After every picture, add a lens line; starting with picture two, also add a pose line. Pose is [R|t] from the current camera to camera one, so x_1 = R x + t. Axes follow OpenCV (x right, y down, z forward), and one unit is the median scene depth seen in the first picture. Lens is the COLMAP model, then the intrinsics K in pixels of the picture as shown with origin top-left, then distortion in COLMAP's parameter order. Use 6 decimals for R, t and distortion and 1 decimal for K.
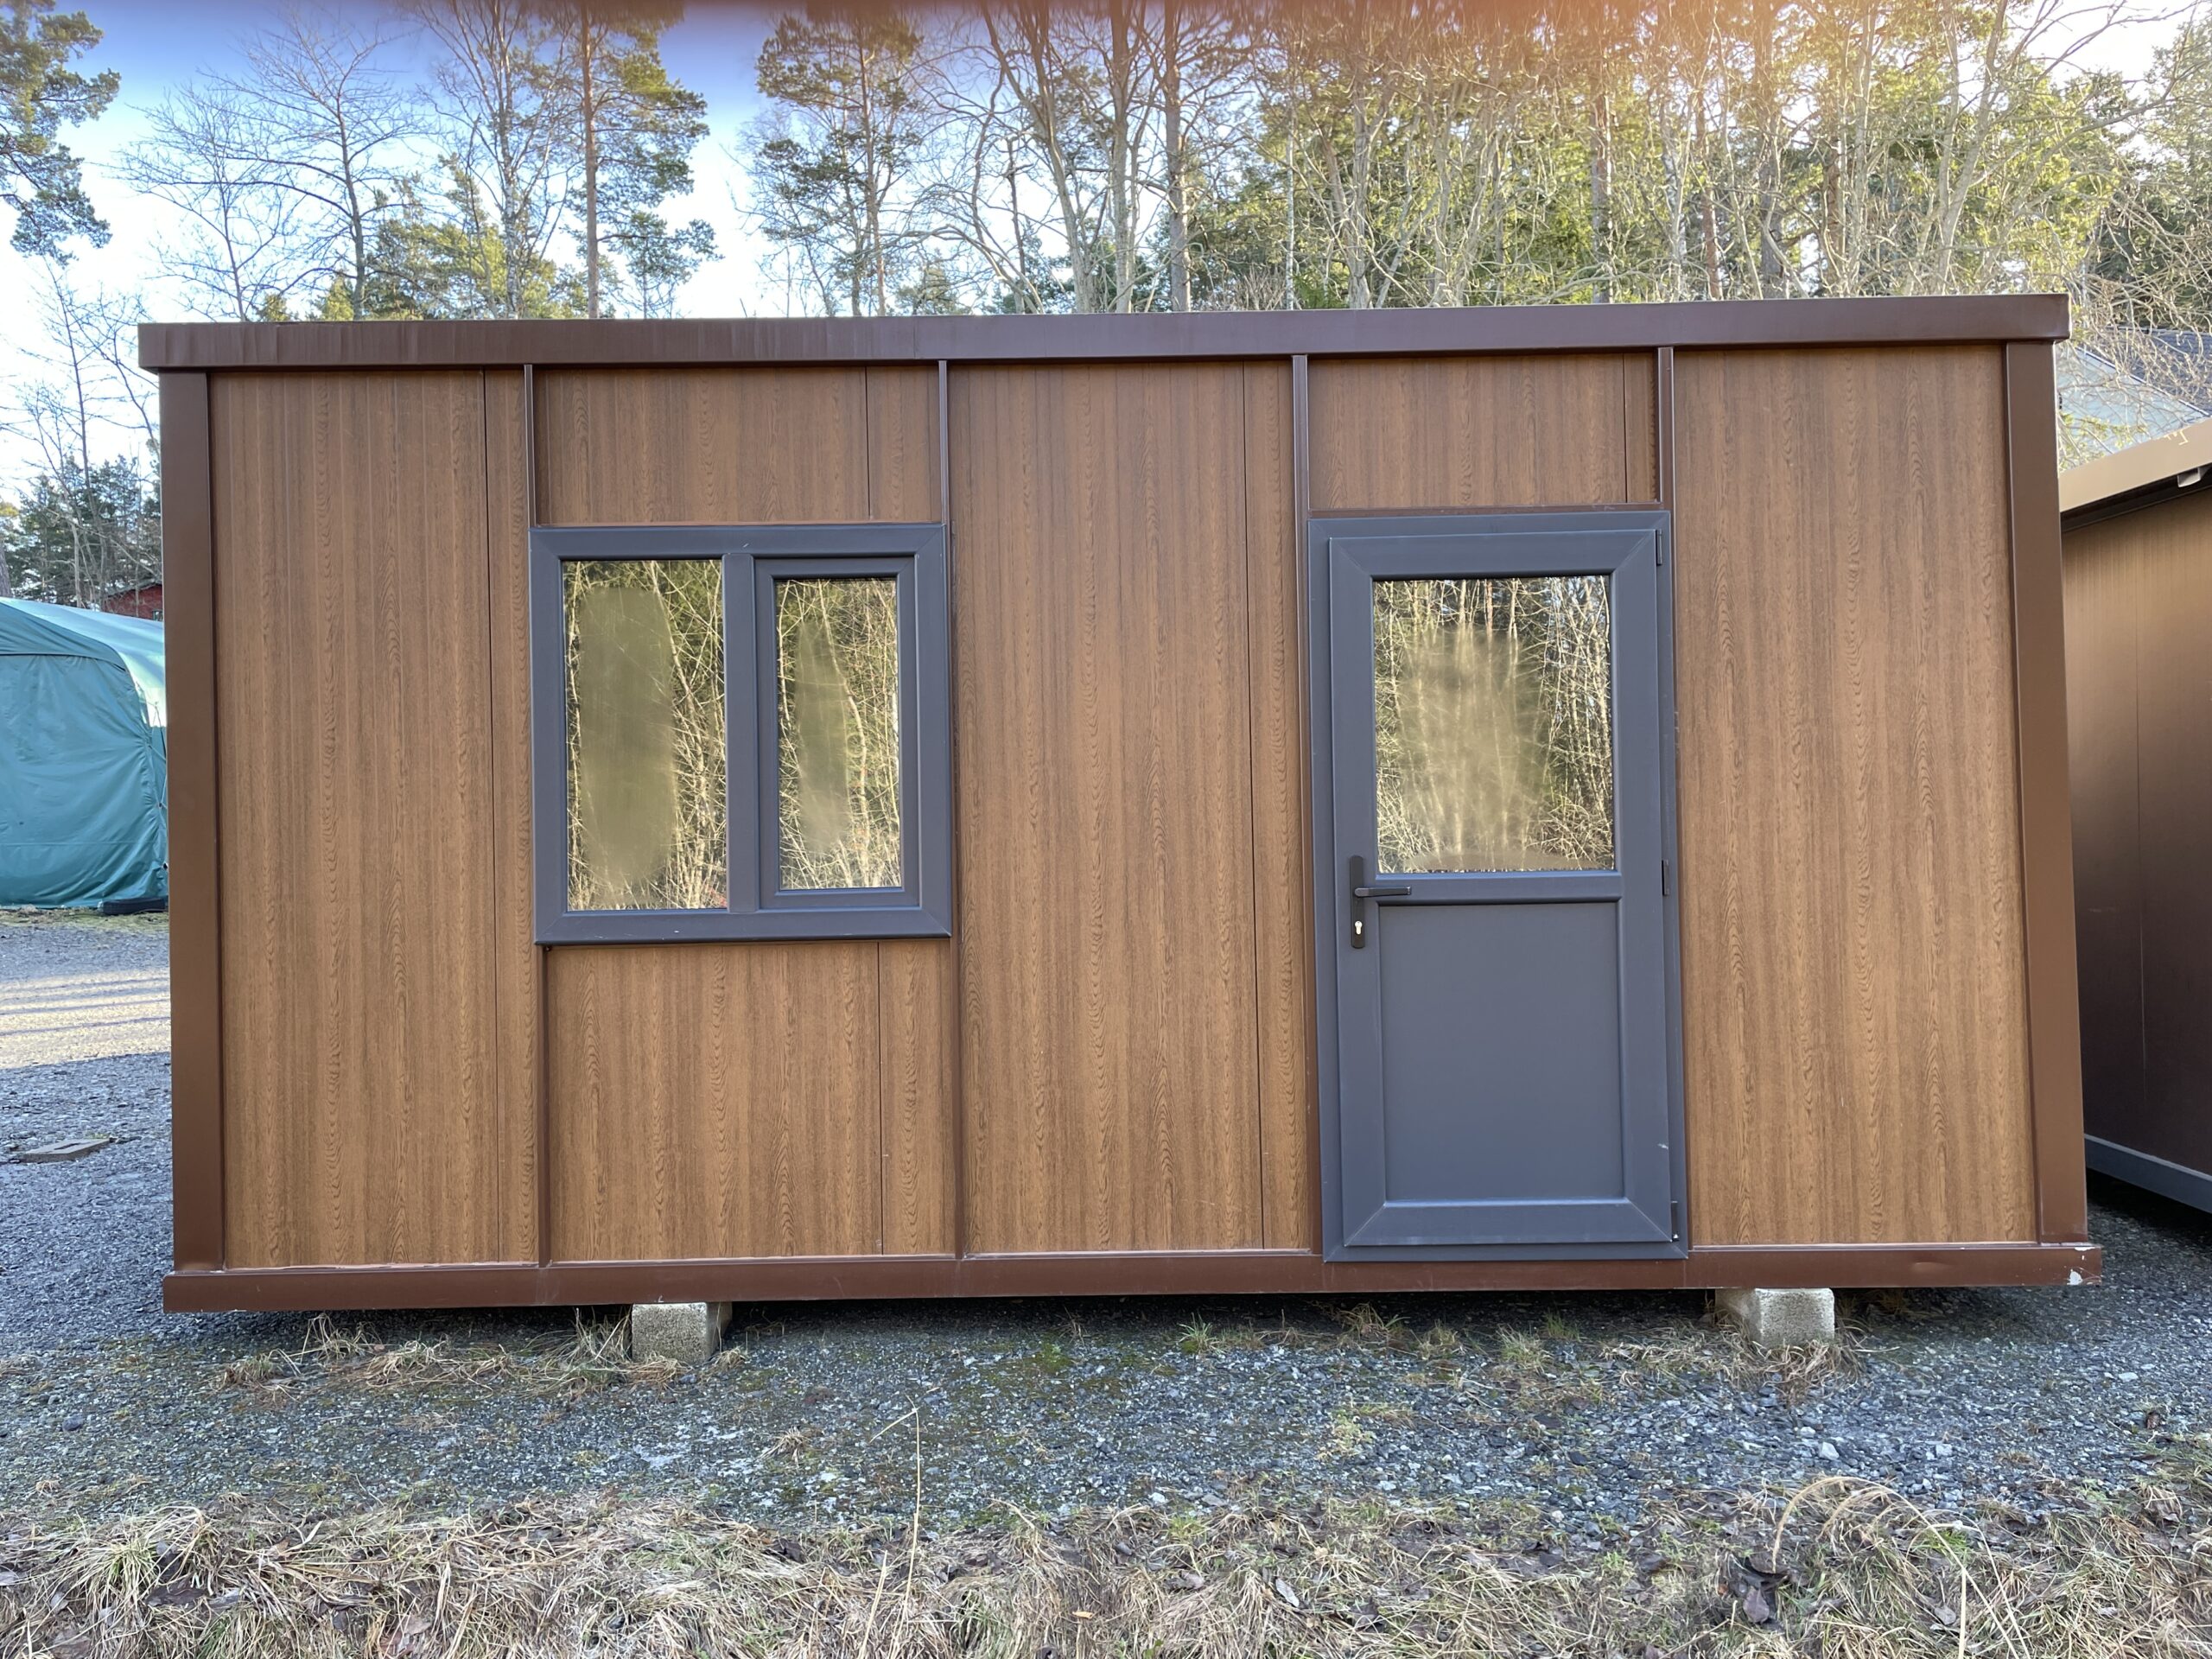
lens RADIAL K [[1702.6, 0, 1099.6], [0, 1702.6, 813.7], [0, 0, 1]] dist [0.101041, -0.129342]
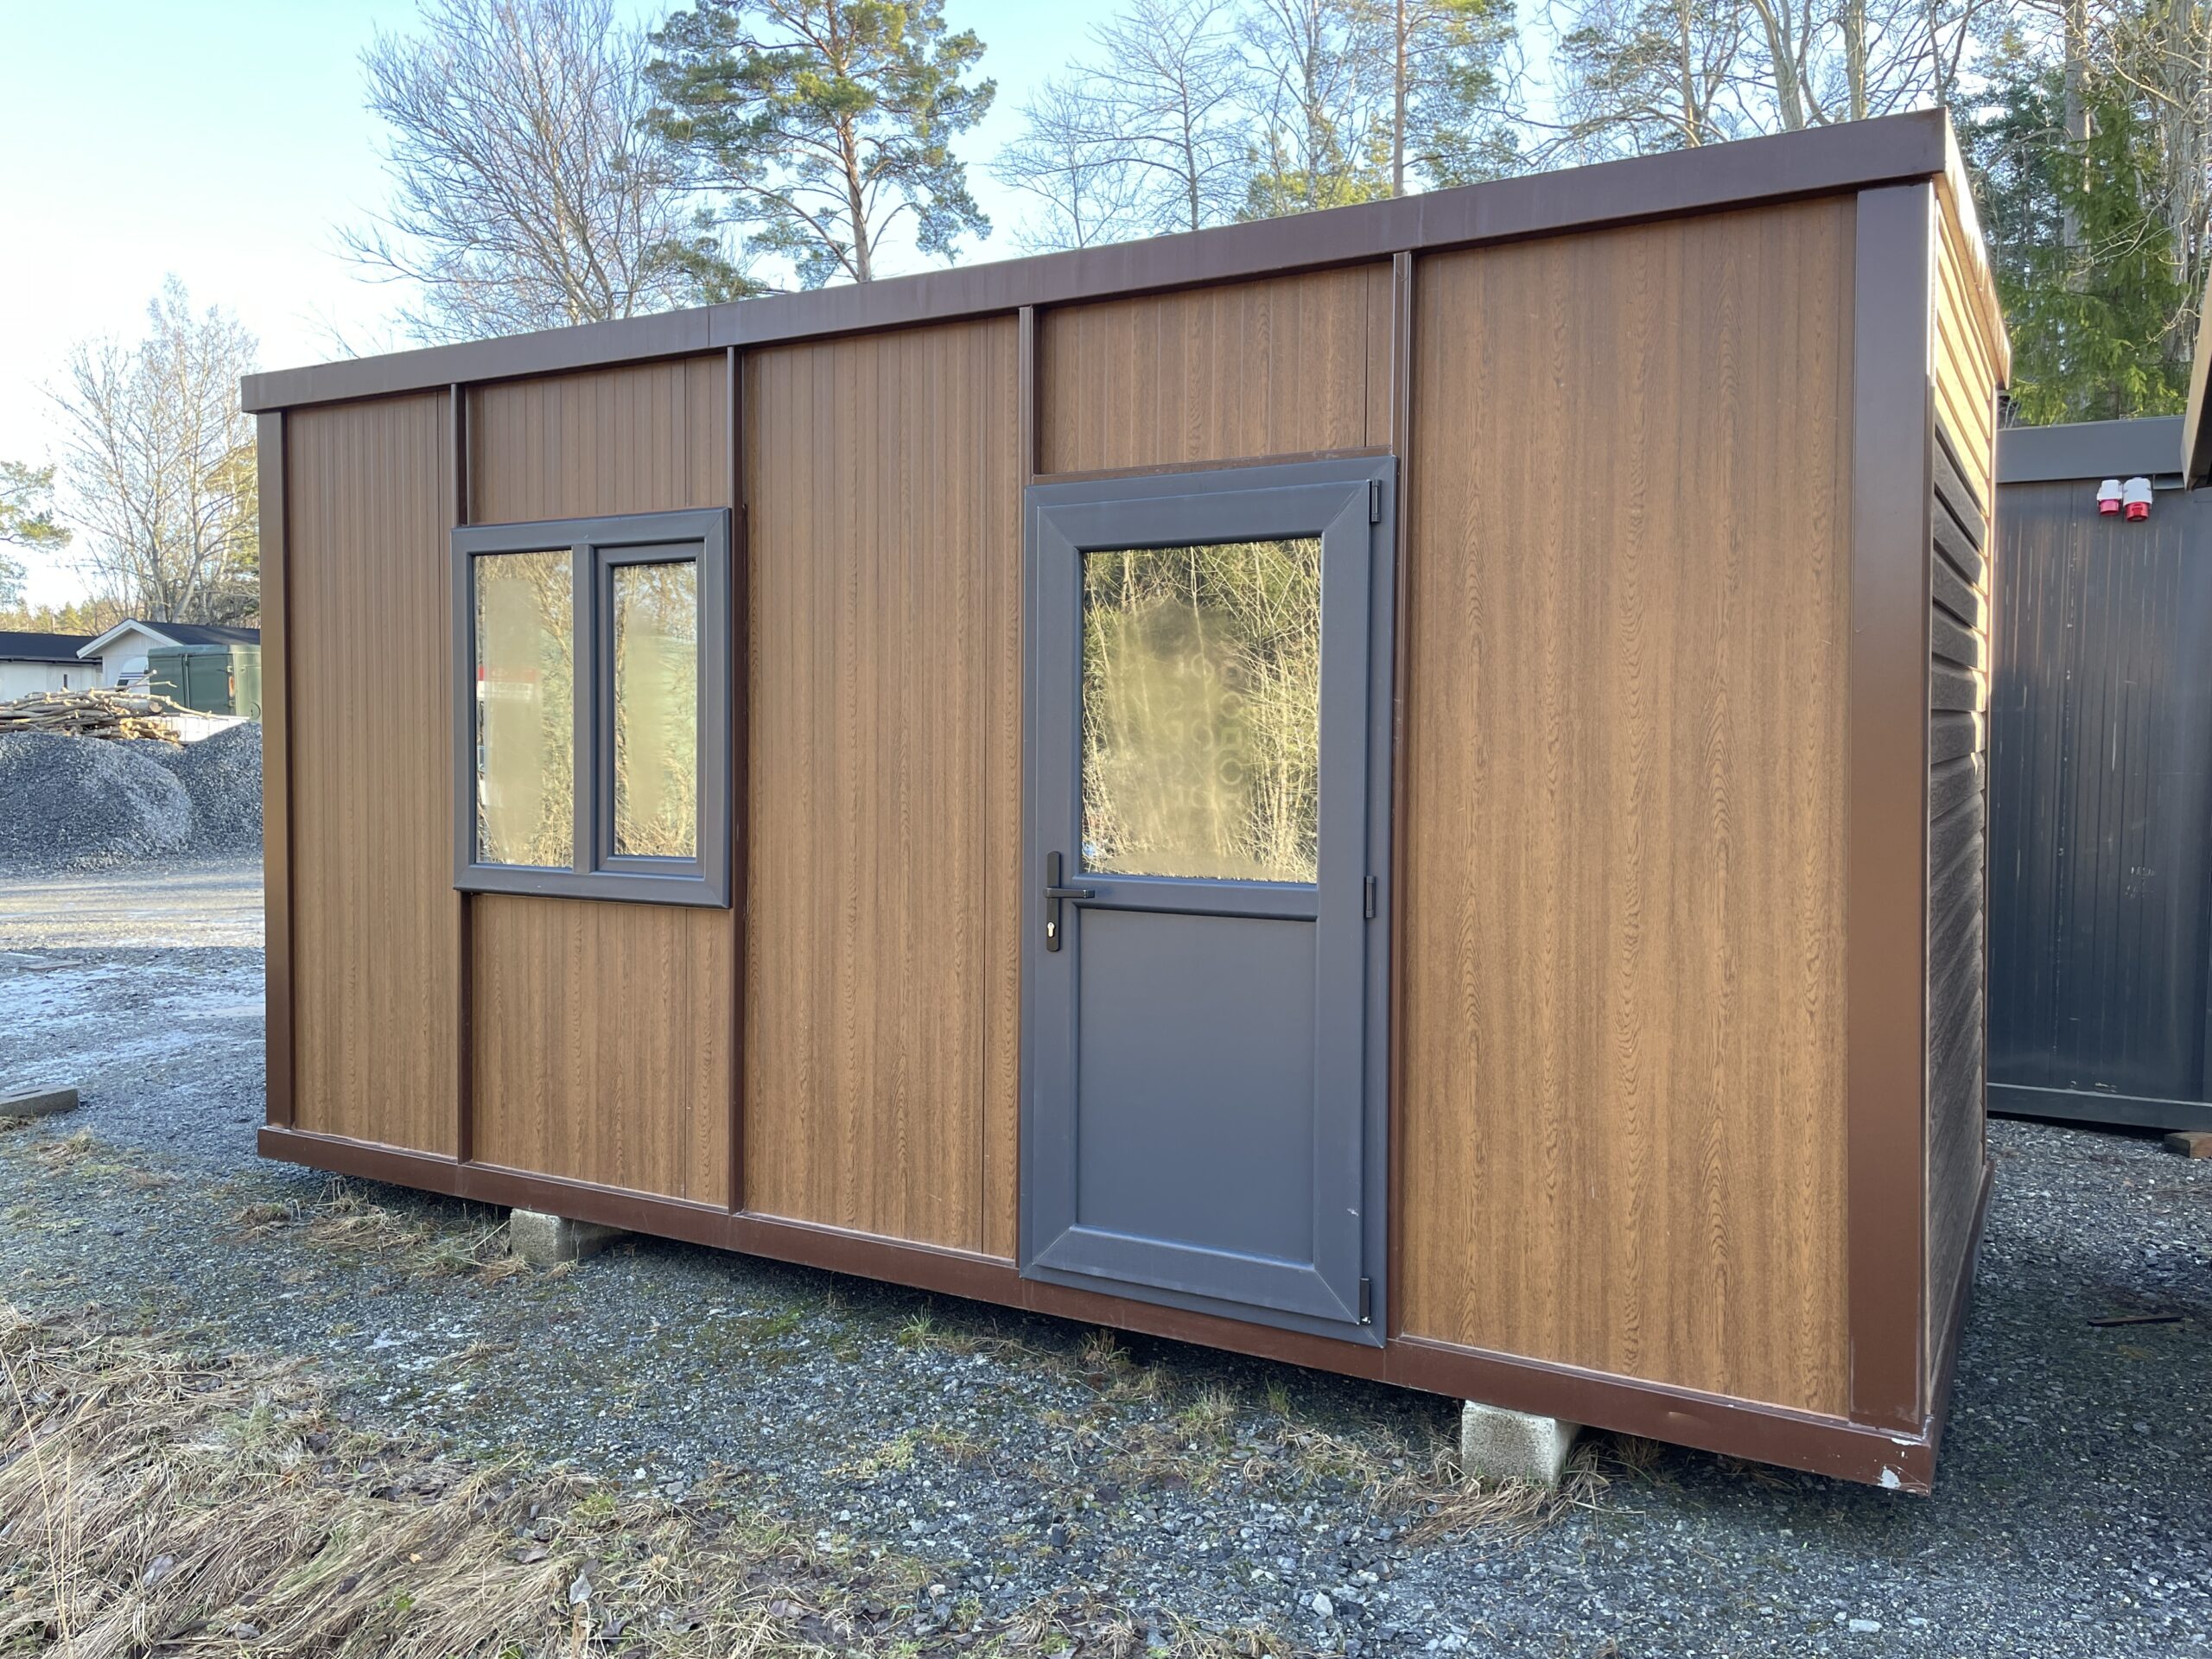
lens RADIAL K [[1702.6, 0, 1099.6], [0, 1702.6, 813.7], [0, 0, 1]] dist [0.101041, -0.129342]
pose [[0.867255, 0.043188, -0.495988, 0.617381], [-0.018998, 0.998376, 0.053715, -0.045267], [0.497502, -0.037161, 0.866666, 0.208012]]
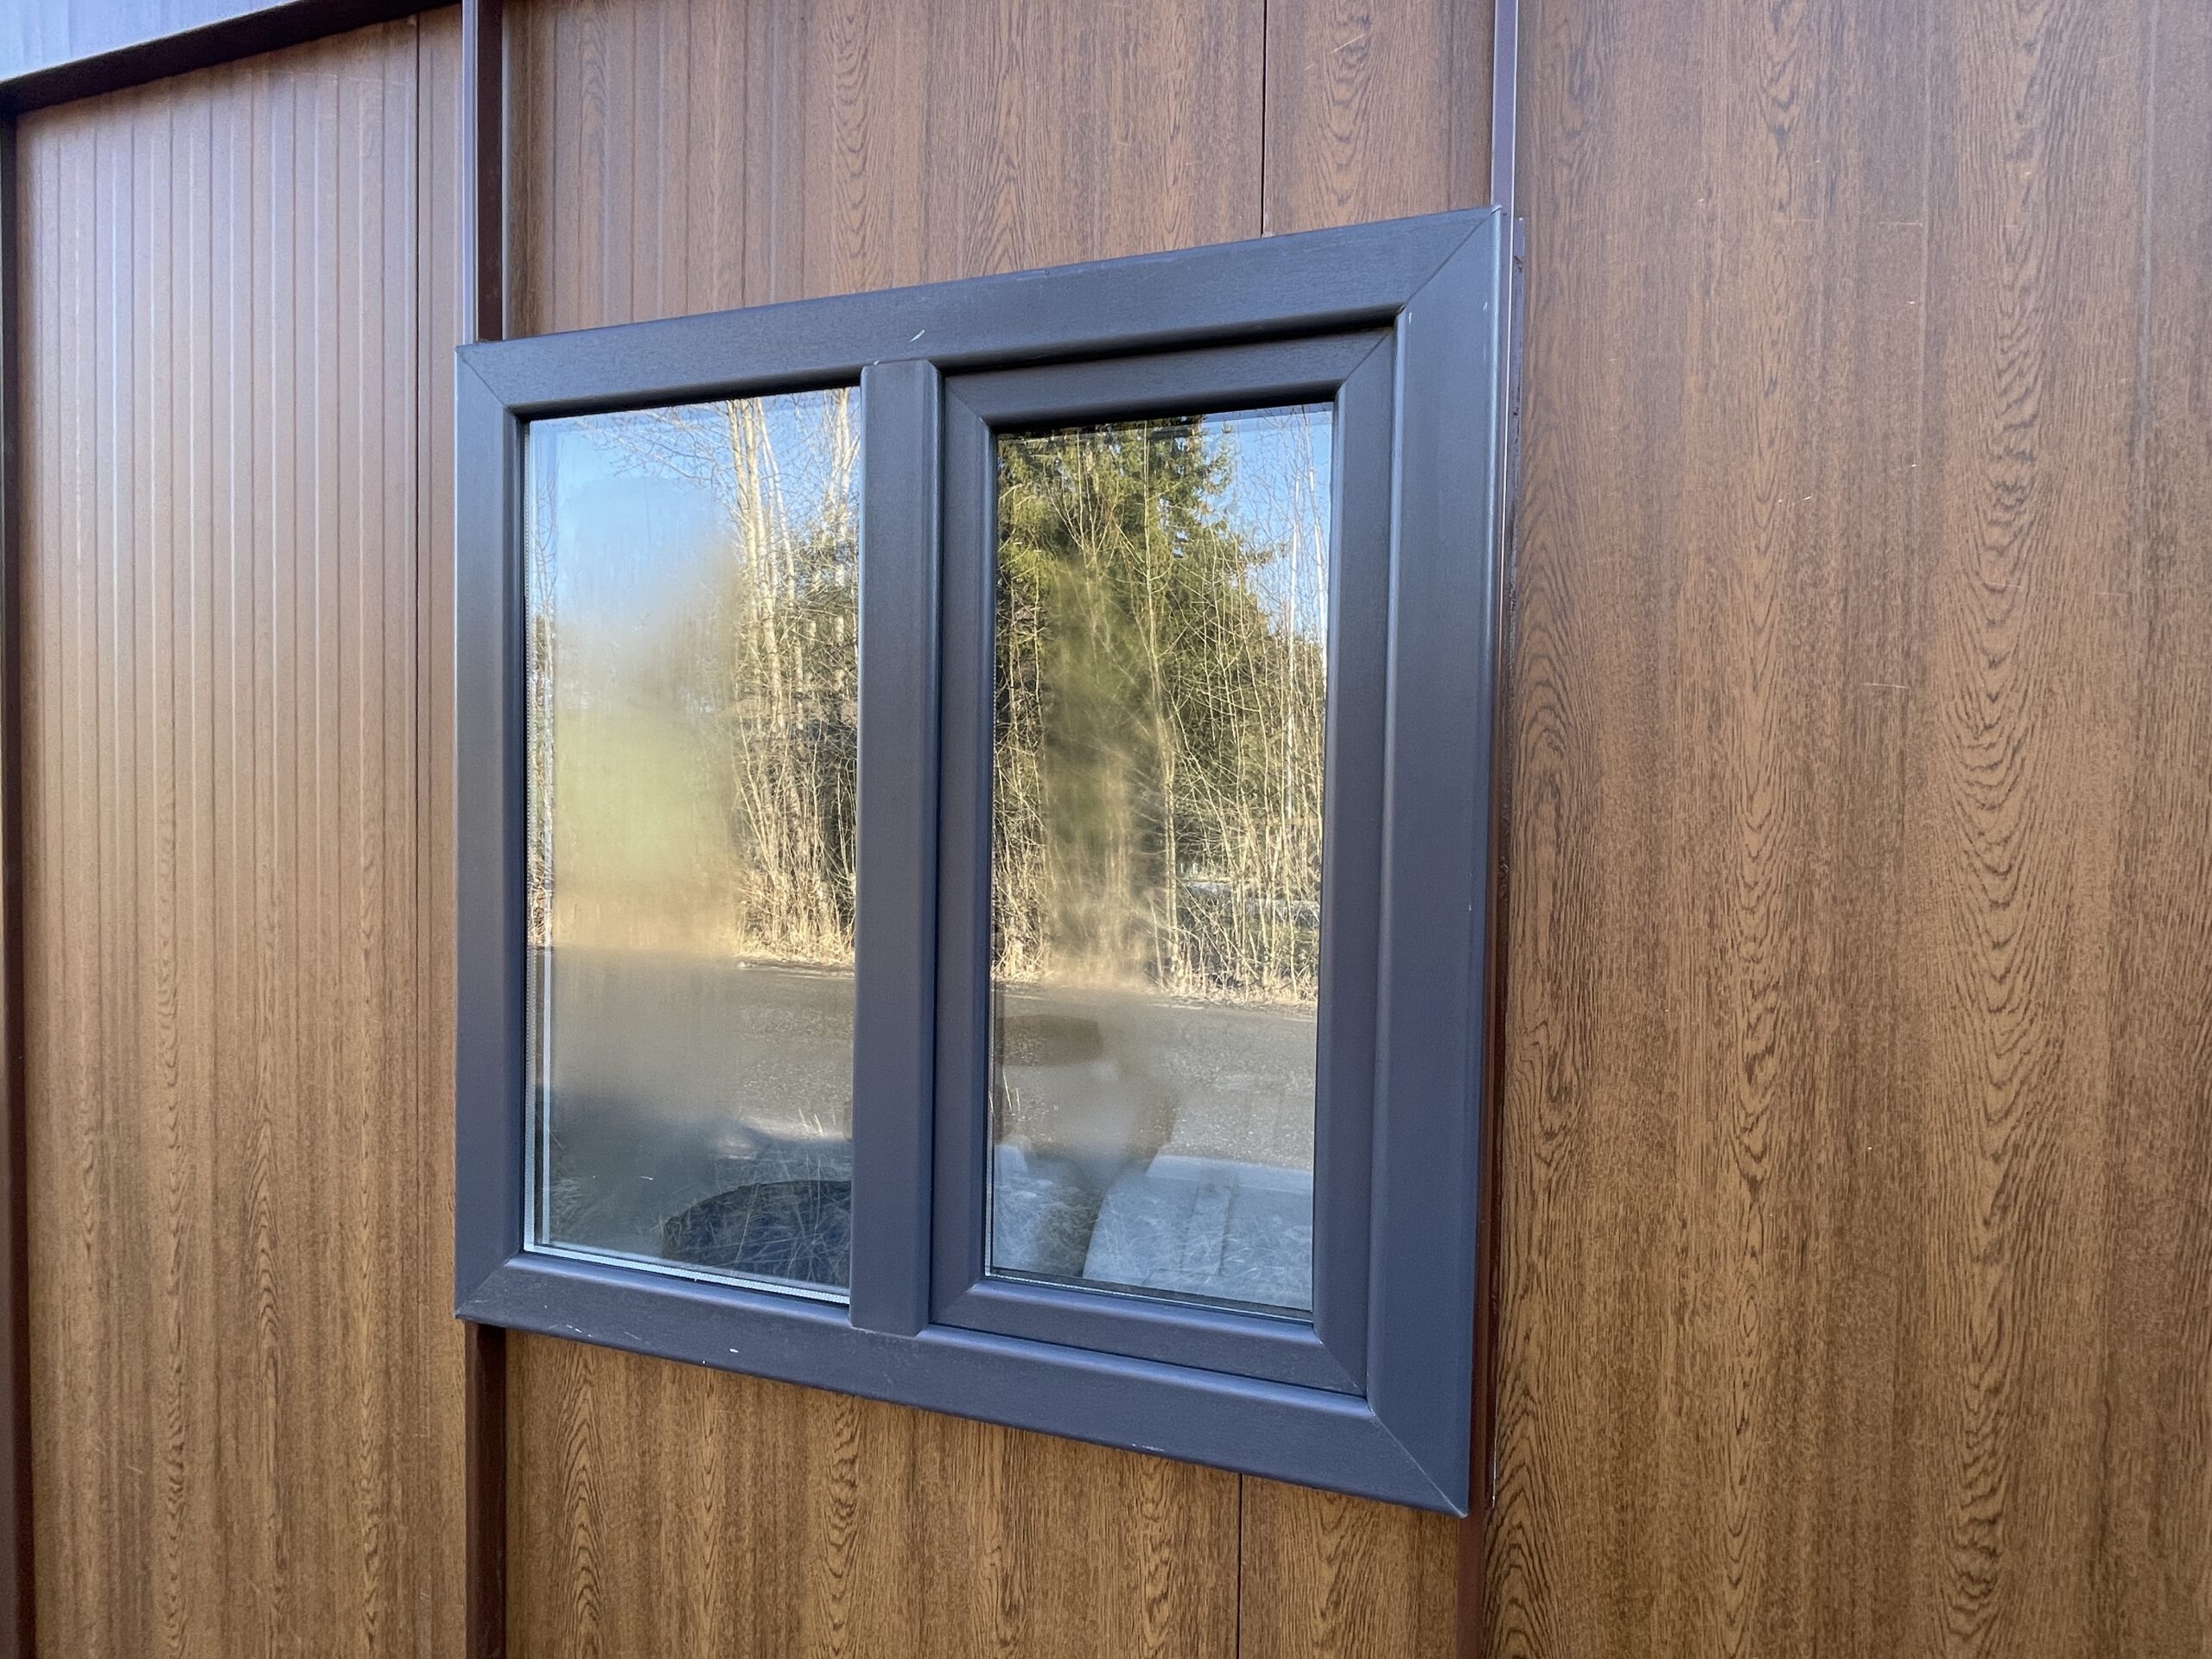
lens RADIAL K [[1100.9, 0, 1106.0], [0, 1100.9, 829.5], [0, 0, 1]] dist [-0.002952, -0.000788]
pose [[0.956328, 0.039730, -0.289583, -0.095759], [-0.029655, 0.998795, 0.039099, -0.061903], [0.290787, -0.028804, 0.956354, 0.777456]]
